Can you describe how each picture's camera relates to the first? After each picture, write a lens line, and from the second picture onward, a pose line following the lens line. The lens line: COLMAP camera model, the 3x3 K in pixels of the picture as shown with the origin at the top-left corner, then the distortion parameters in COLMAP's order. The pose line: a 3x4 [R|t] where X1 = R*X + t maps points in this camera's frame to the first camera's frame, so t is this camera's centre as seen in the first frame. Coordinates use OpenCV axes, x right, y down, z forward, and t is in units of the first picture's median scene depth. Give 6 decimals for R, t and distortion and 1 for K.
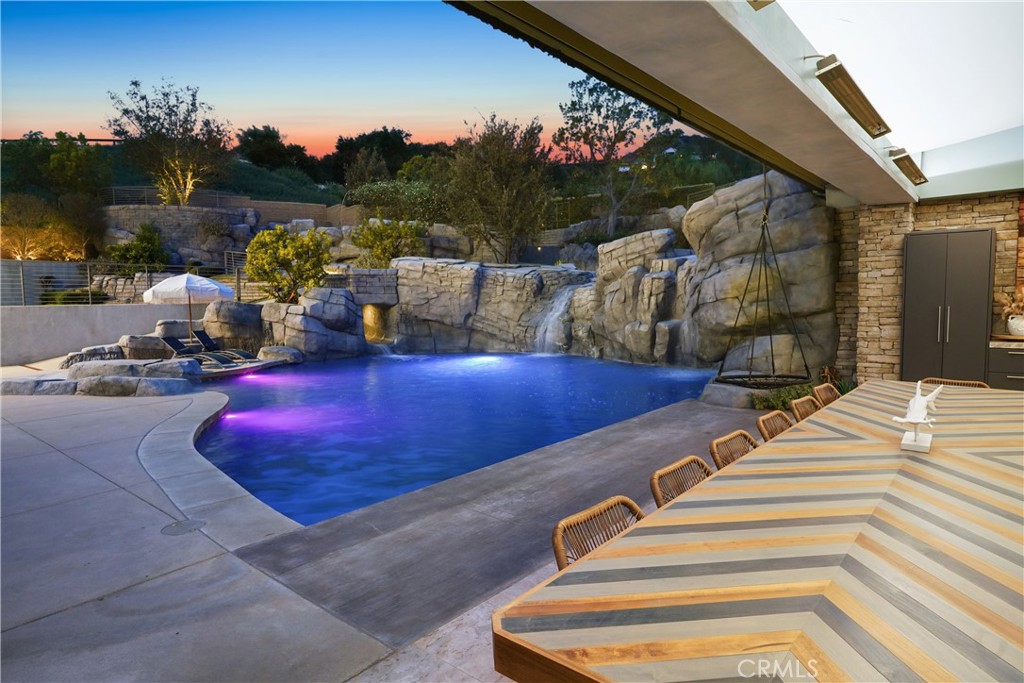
lens RADIAL K [[606.4, 0, 513.6], [0, 606.4, 338.9], [0, 0, 1]] dist [-0.020923, 0.002400]
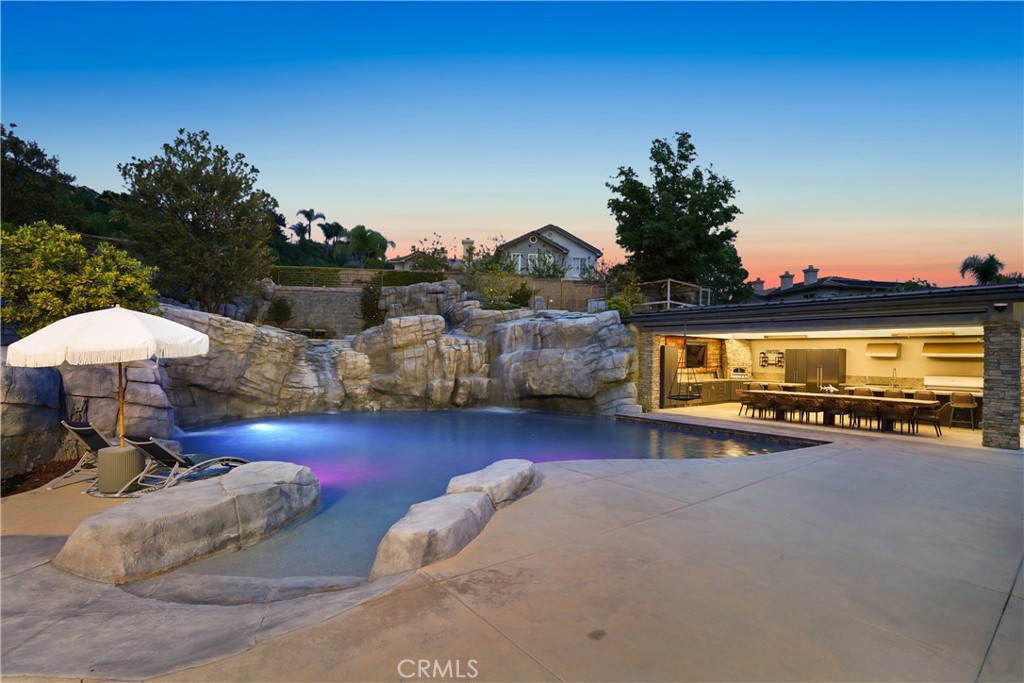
lens RADIAL K [[477.7, 0, 505.4], [0, 477.7, 347.0], [0, 0, 1]] dist [-0.001164, 0.000764]
pose [[0.207134, 0.040932, 0.977456, -0.728751], [0.043379, 0.997757, -0.050975, -0.034439], [-0.977350, 0.052960, 0.204894, 0.523404]]
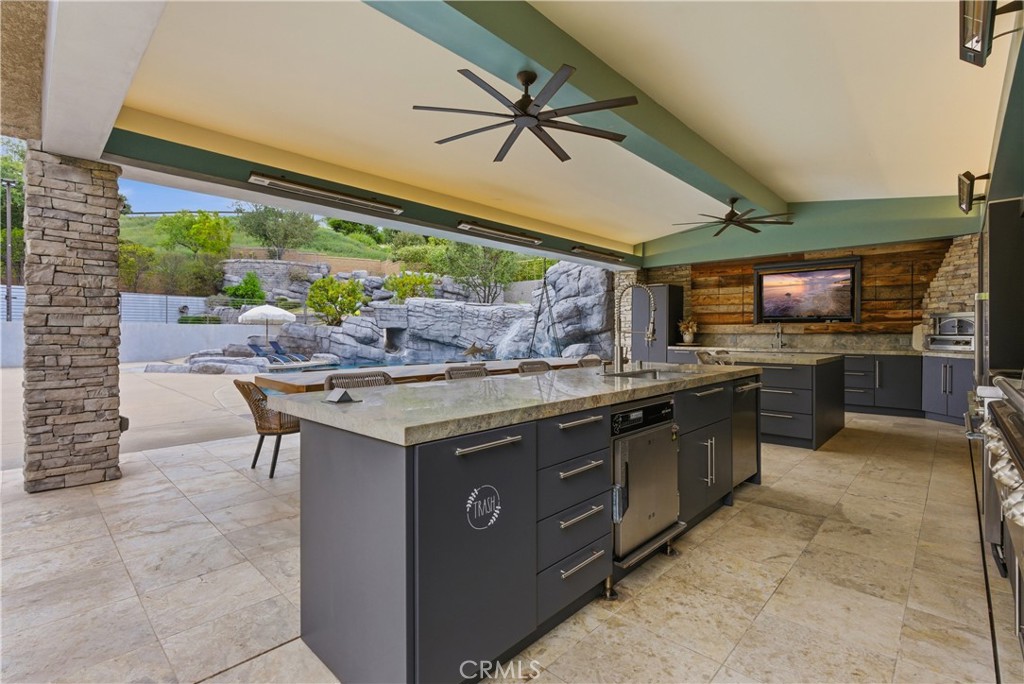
lens RADIAL K [[477.7, 0, 518.2], [0, 477.7, 334.5], [0, 0, 1]] dist [-0.001164, 0.000764]
pose [[0.998342, 0.019562, -0.054136, 0.158364], [-0.022879, 0.997854, -0.061352, 0.026637], [0.052819, 0.062489, 0.996647, -0.179088]]
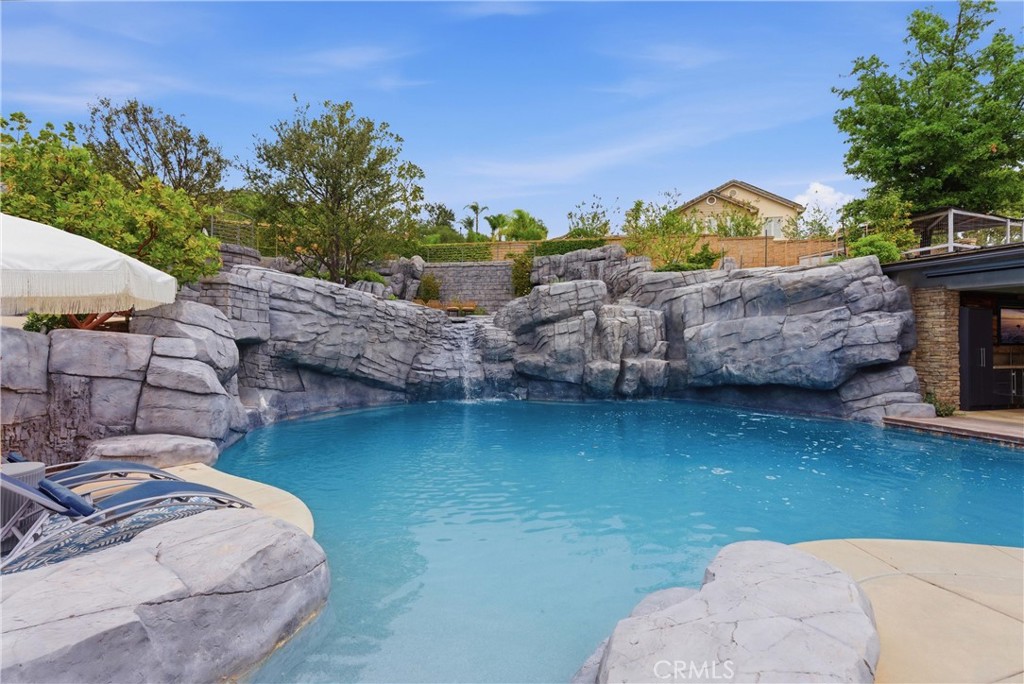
lens RADIAL K [[477.7, 0, 516.8], [0, 477.7, 335.6], [0, 0, 1]] dist [-0.001164, 0.000764]
pose [[0.502326, 0.031687, 0.864098, -0.519354], [0.042083, 0.997248, -0.061034, -0.024167], [-0.863654, 0.067023, 0.499610, 0.592813]]
